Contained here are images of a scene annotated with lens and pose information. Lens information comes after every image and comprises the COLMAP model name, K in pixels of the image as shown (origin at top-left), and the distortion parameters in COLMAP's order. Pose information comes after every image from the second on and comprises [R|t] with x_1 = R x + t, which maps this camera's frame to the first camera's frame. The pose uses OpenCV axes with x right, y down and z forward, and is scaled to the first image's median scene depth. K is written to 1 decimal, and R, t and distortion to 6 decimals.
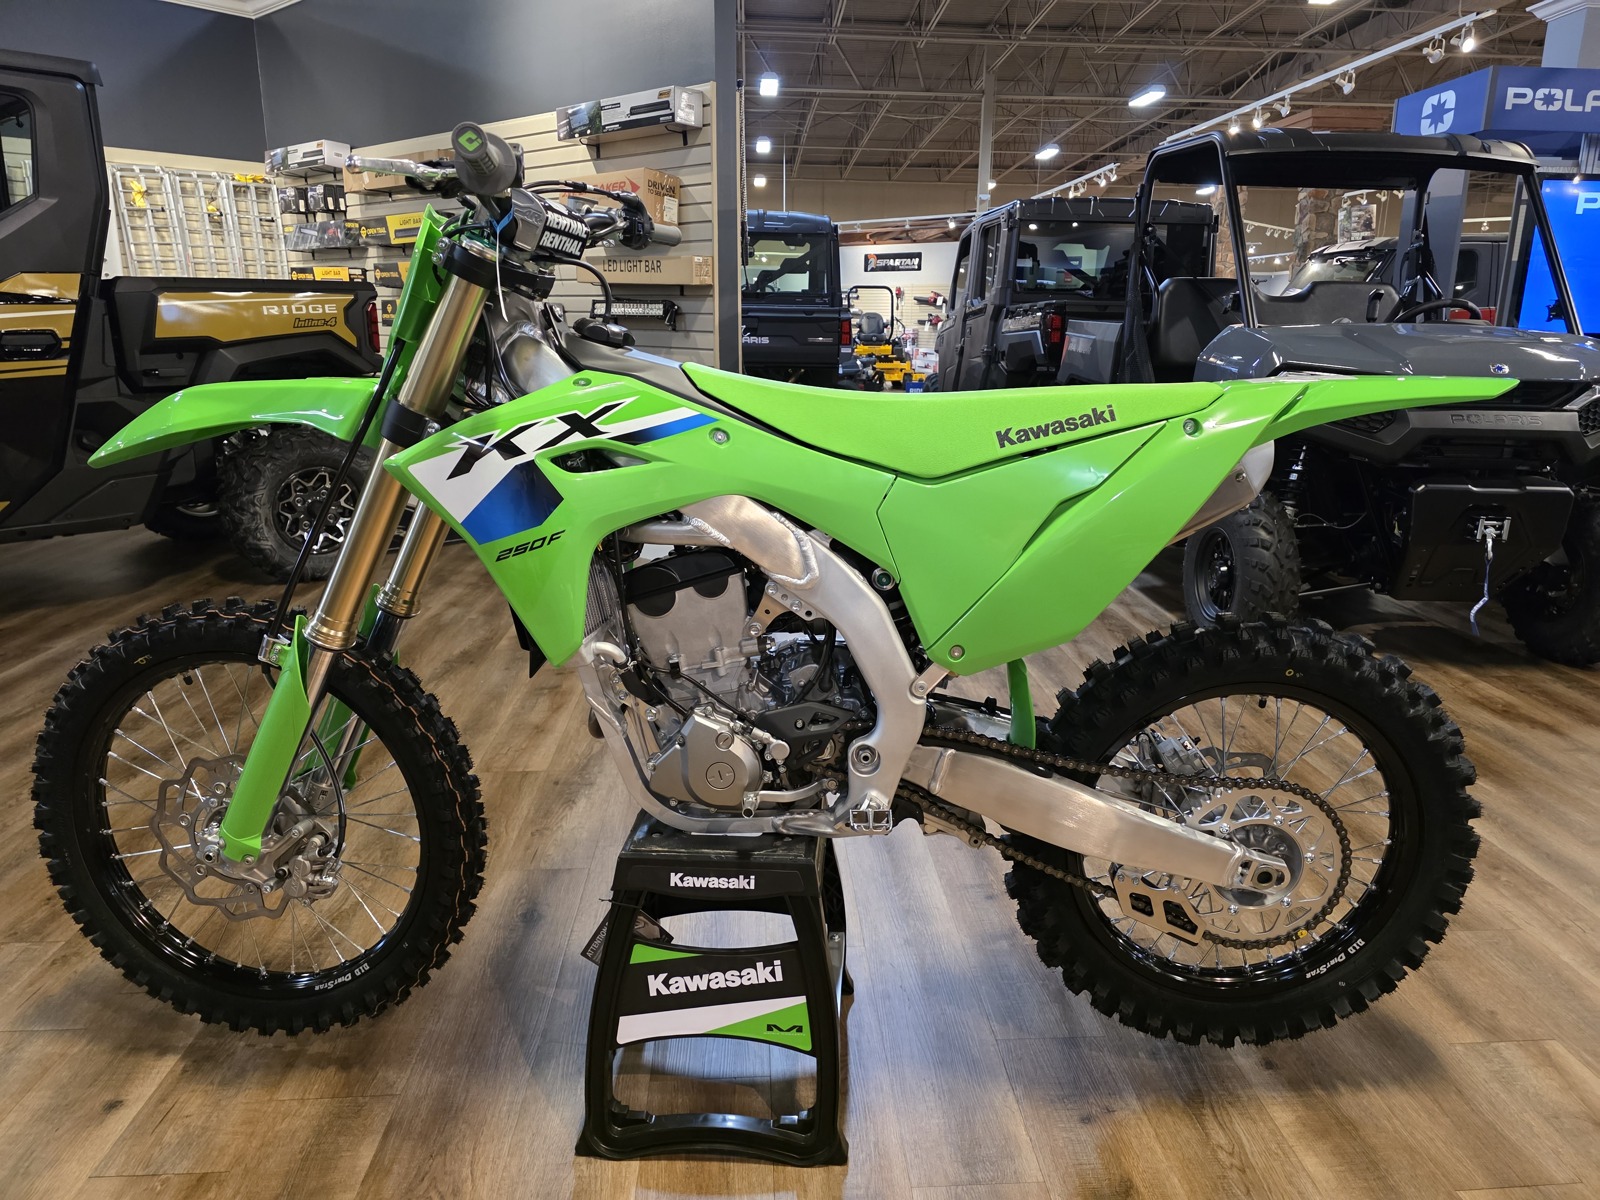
lens RADIAL K [[1063.3, 0, 810.9], [0, 1063.3, 581.0], [0, 0, 1]] dist [0.055339, -0.049760]
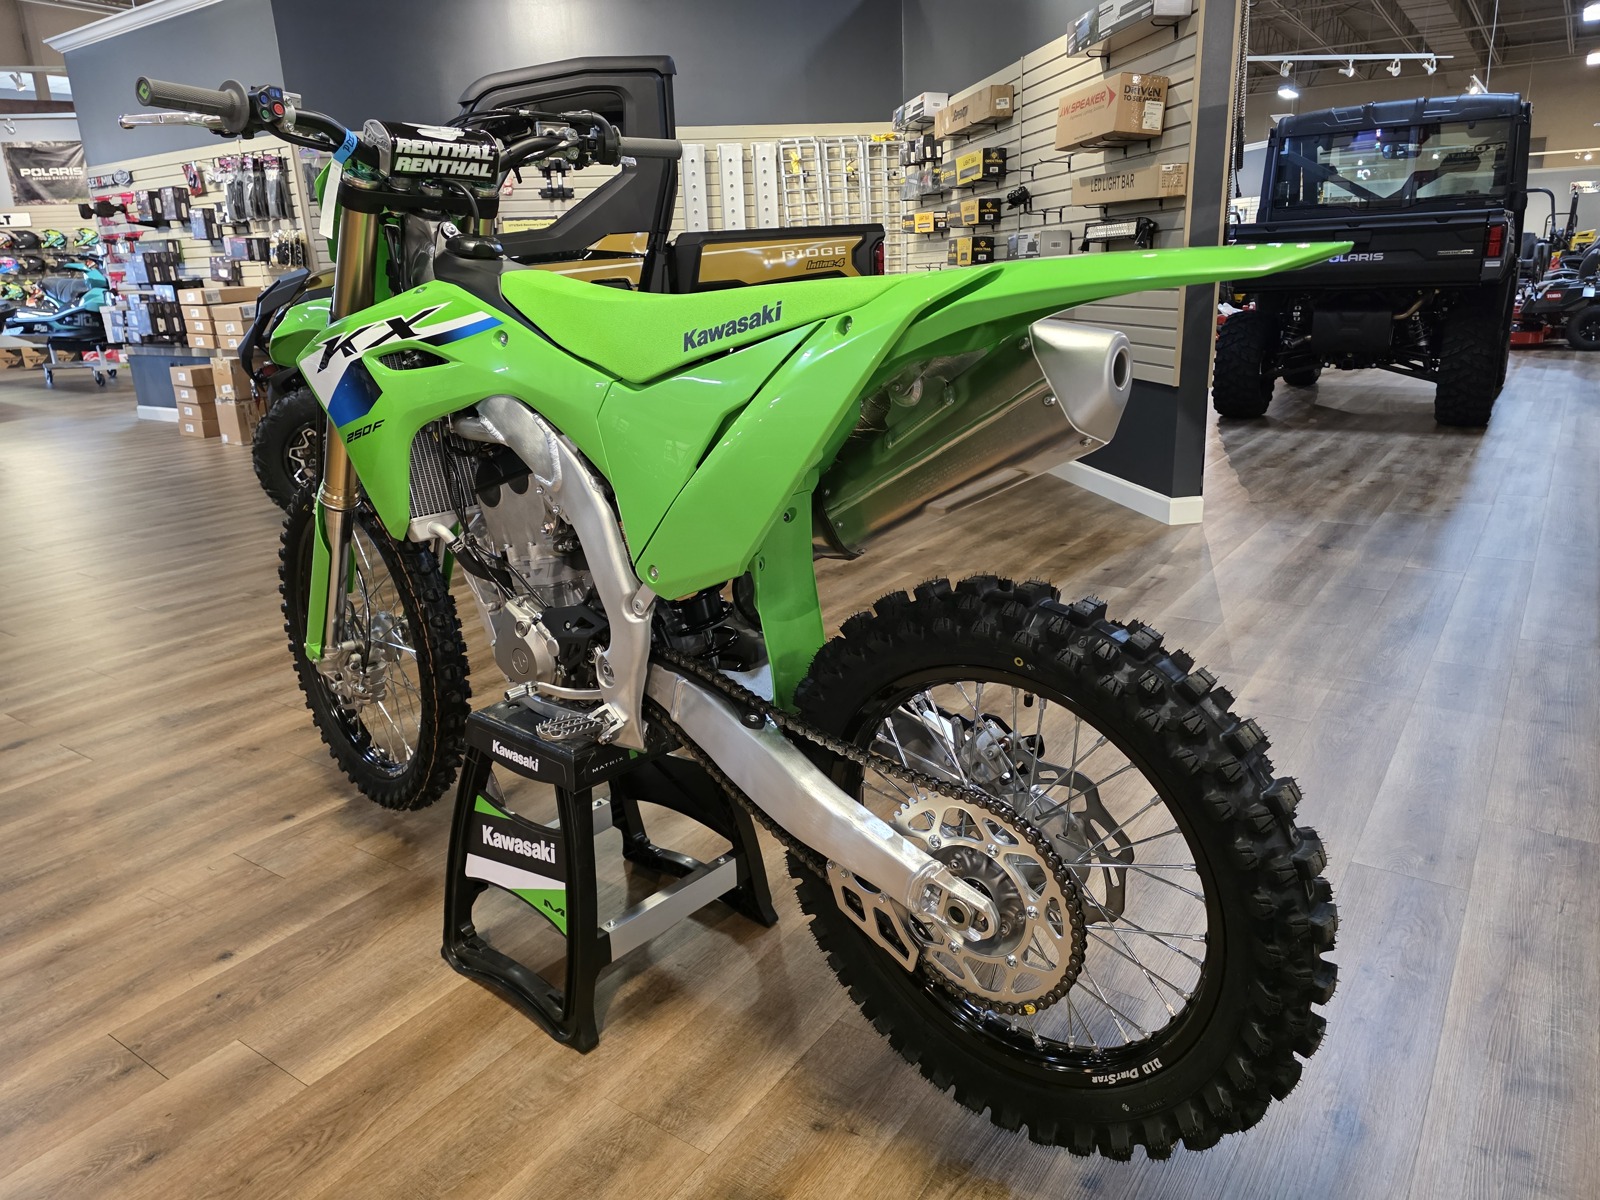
lens RADIAL K [[1063.3, 0, 810.9], [0, 1063.3, 581.0], [0, 0, 1]] dist [0.055339, -0.049760]
pose [[0.783608, 0.133832, -0.606669, 0.754656], [-0.102111, 0.990986, 0.086720, -0.019493], [0.612807, -0.006007, 0.790210, 0.314619]]
